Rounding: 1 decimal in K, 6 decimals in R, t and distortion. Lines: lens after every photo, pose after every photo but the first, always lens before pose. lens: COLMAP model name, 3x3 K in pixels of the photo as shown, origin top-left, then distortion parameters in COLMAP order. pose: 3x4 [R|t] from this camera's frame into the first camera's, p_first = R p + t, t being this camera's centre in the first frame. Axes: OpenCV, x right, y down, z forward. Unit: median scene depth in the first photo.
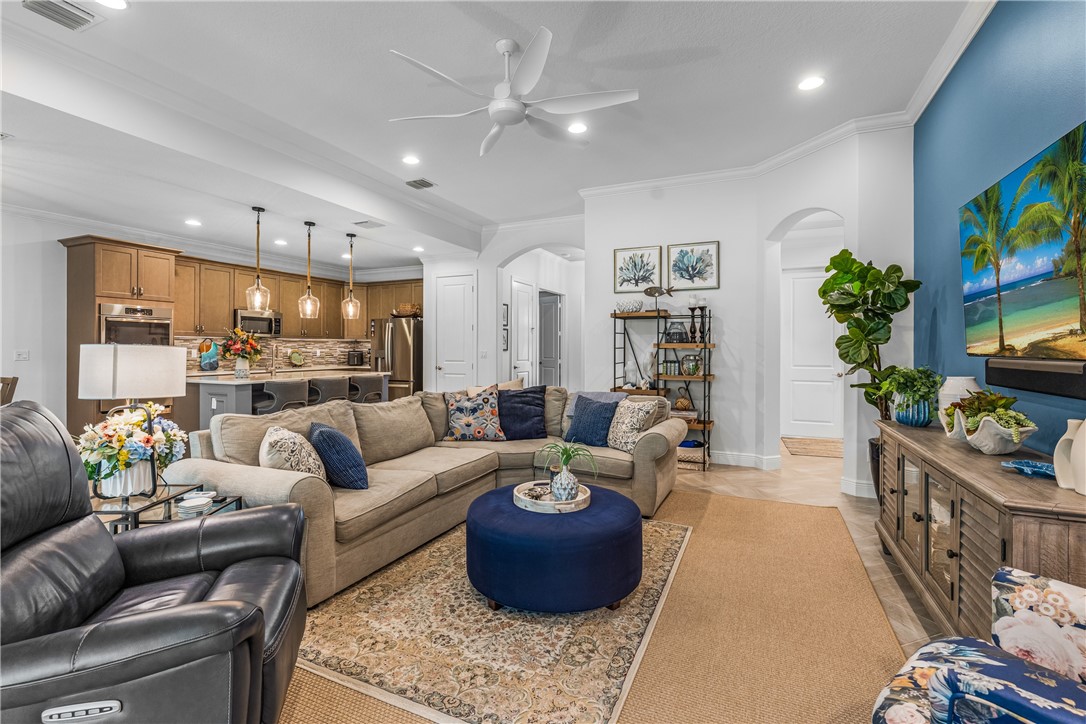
lens RADIAL K [[494.2, 0, 543.7], [0, 494.2, 351.8], [0, 0, 1]] dist [-0.005551, -0.000239]
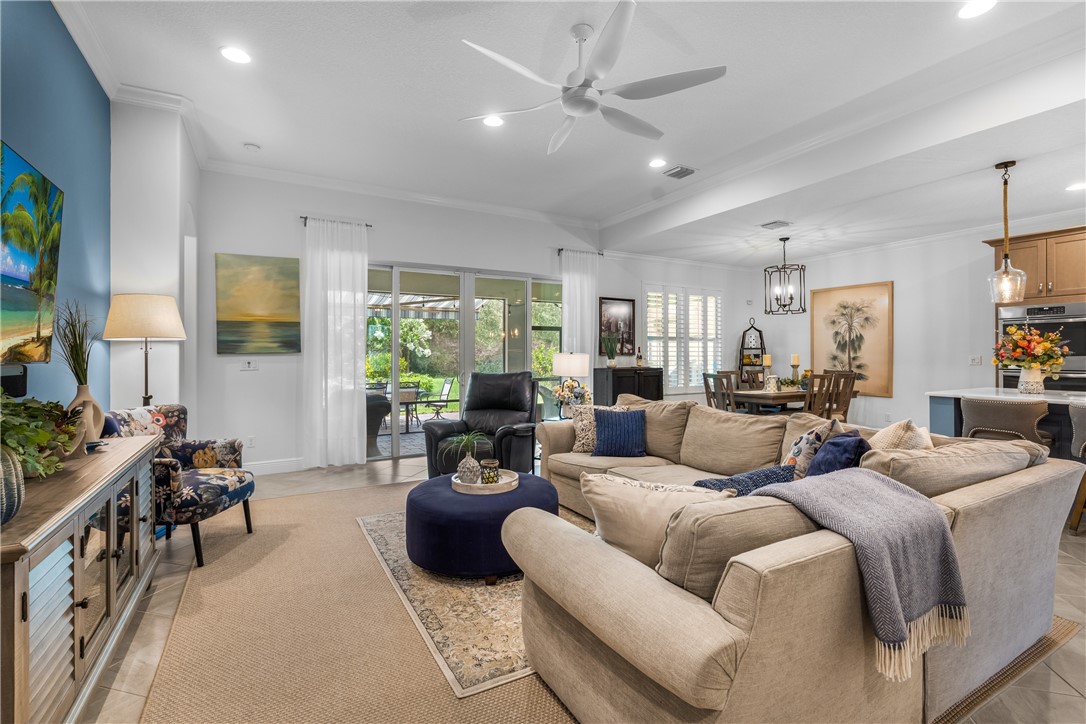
lens RADIAL K [[489.7, 0, 541.5], [0, 489.7, 355.9], [0, 0, 1]] dist [-0.002329, 0.000002]
pose [[-0.592442, -0.000078, -0.805613, 0.316829], [-0.003055, 0.999993, 0.002150, -0.001820], [0.805607, 0.003735, -0.592438, 0.655027]]
